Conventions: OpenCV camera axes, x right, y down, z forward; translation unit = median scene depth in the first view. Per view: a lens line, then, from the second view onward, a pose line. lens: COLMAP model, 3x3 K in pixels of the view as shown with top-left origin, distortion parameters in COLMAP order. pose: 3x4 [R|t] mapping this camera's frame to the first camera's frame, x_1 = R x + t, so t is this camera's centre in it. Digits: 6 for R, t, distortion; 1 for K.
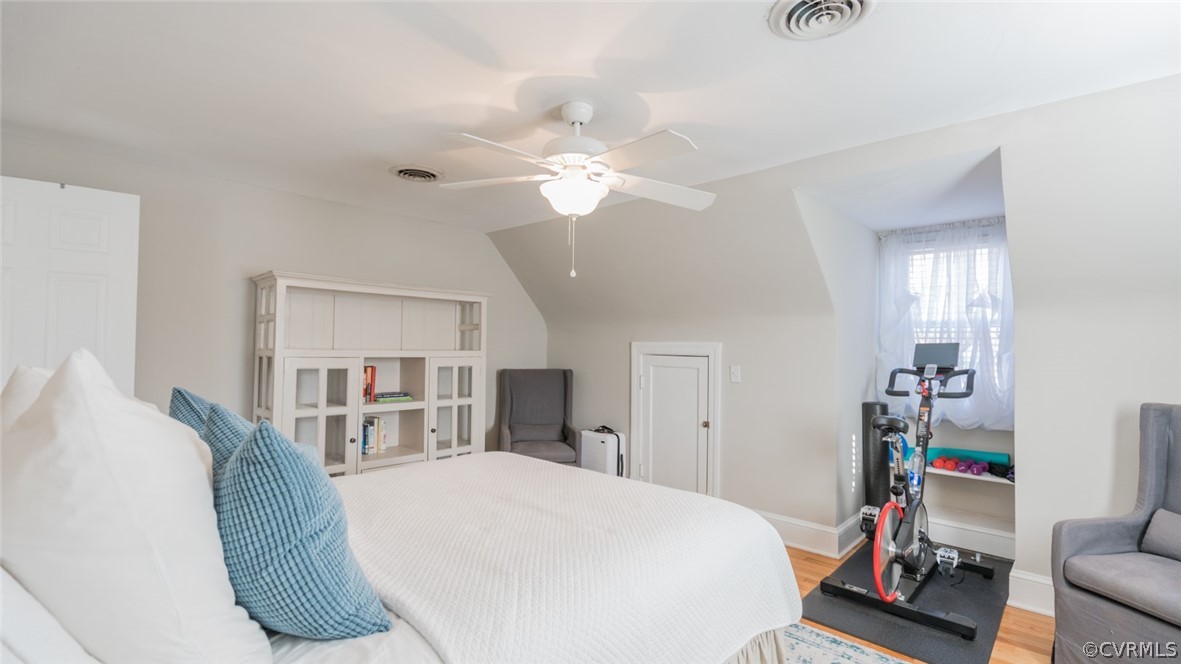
lens RADIAL K [[528.9, 0, 590.5], [0, 528.9, 332.0], [0, 0, 1]] dist [-0.002483, -0.000751]
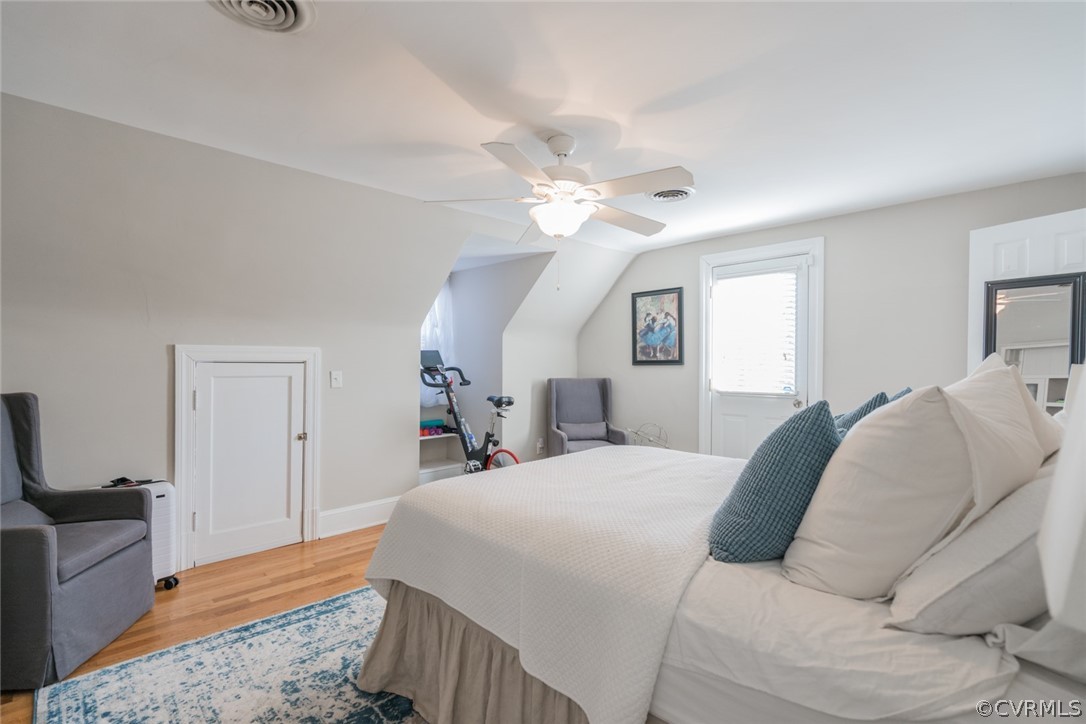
lens RADIAL K [[488.2, 0, 540.8], [0, 488.2, 363.1], [0, 0, 1]] dist [-0.000230, 0.000268]
pose [[0.075220, -0.022031, 0.996924, -0.595839], [-0.036638, 0.999020, 0.024842, 0.011386], [-0.996494, -0.038394, 0.074339, 0.532270]]
